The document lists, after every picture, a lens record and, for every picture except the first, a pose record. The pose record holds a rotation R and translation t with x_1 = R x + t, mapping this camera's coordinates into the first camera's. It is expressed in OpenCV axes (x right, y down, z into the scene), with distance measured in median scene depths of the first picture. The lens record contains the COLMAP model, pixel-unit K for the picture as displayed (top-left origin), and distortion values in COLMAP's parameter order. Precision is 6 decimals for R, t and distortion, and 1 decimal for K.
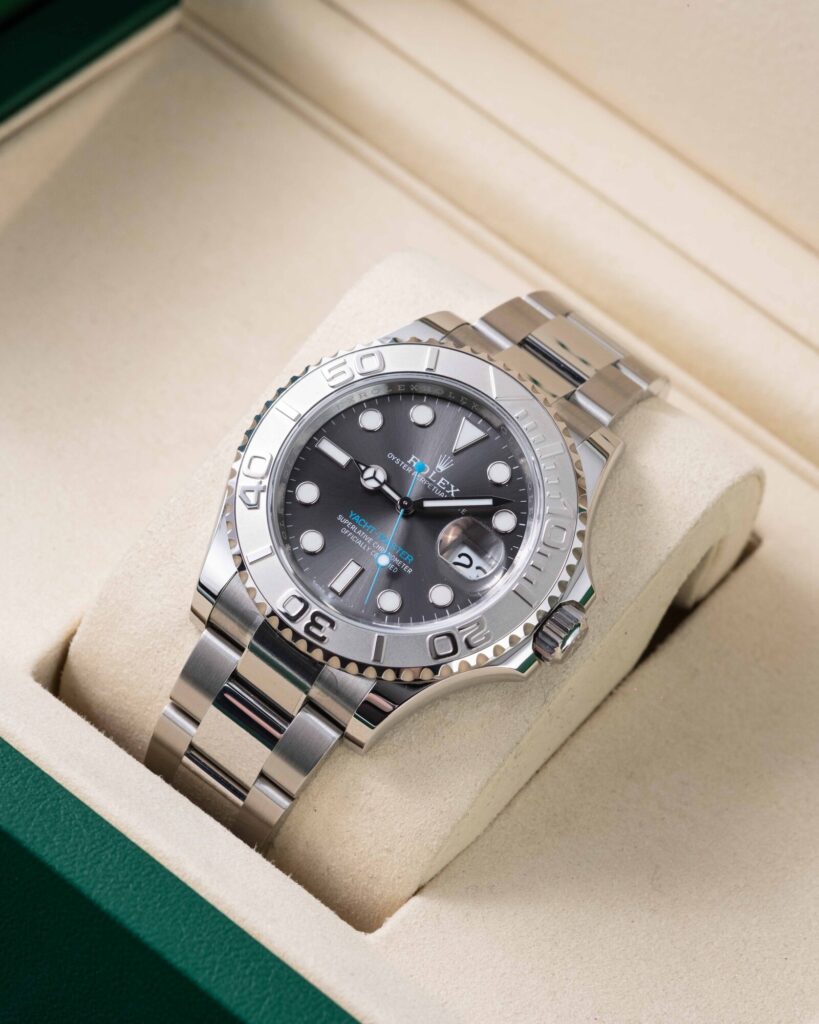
lens RADIAL K [[3347.3, 0, 411.1], [0, 3347.3, 513.0], [0, 0, 1]] dist [-0.111205, 0.000000]
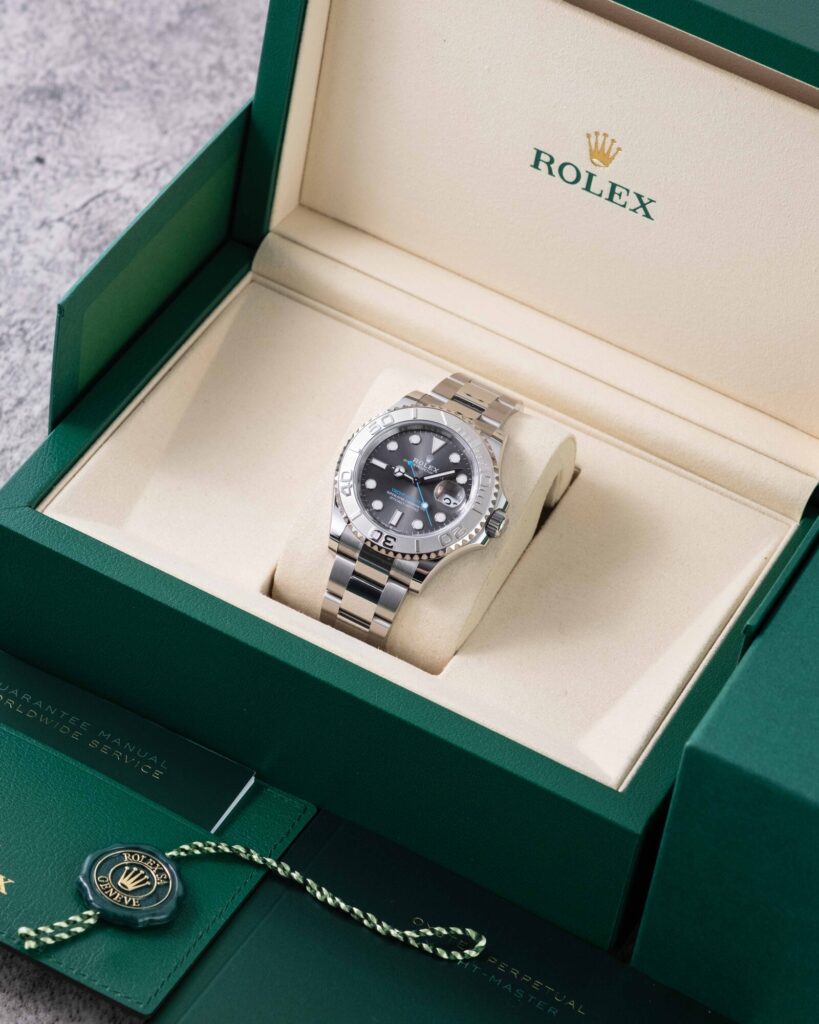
lens RADIAL K [[3347.3, 0, 409.2], [0, 3347.3, 513.7], [0, 0, 1]] dist [-0.111205, 0.000000]
pose [[0.980386, -0.192547, 0.042064, -0.101291], [0.193620, 0.980804, -0.023108, 0.067769], [-0.036807, 0.030800, 0.998848, -1.175225]]
